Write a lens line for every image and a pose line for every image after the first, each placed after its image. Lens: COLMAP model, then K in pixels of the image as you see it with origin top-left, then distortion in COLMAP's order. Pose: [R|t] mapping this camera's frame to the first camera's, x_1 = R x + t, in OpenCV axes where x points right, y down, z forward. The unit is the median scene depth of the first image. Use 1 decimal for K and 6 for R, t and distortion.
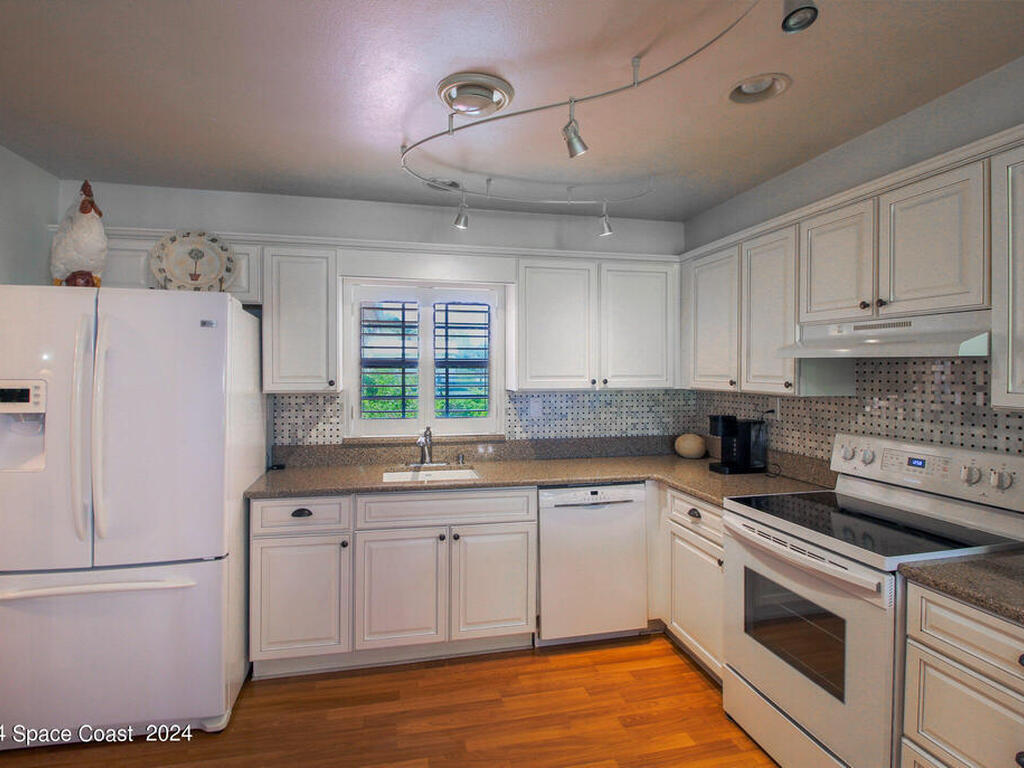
lens RADIAL K [[535.4, 0, 506.4], [0, 535.4, 369.8], [0, 0, 1]] dist [-0.000343, -0.000261]
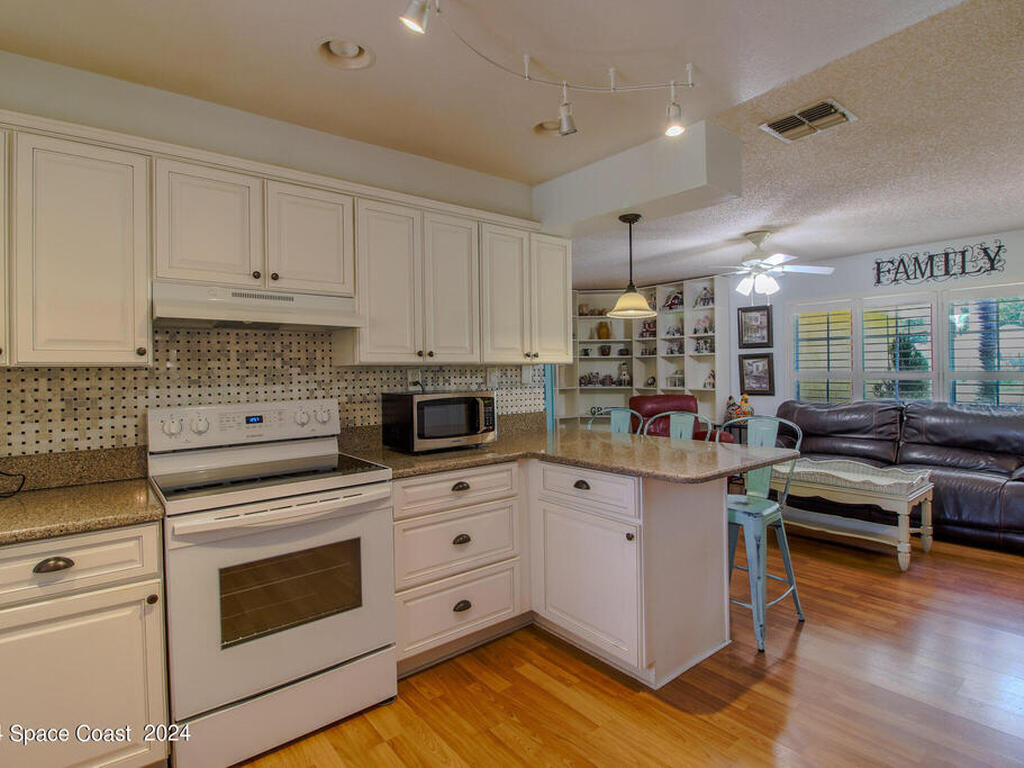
lens RADIAL K [[535.4, 0, 506.4], [0, 535.4, 369.8], [0, 0, 1]] dist [-0.000343, -0.000261]
pose [[-0.430254, 0.009036, 0.902663, -0.488844], [0.019708, 0.999806, -0.000615, 0.075858], [-0.902493, 0.017525, -0.430348, 0.975759]]
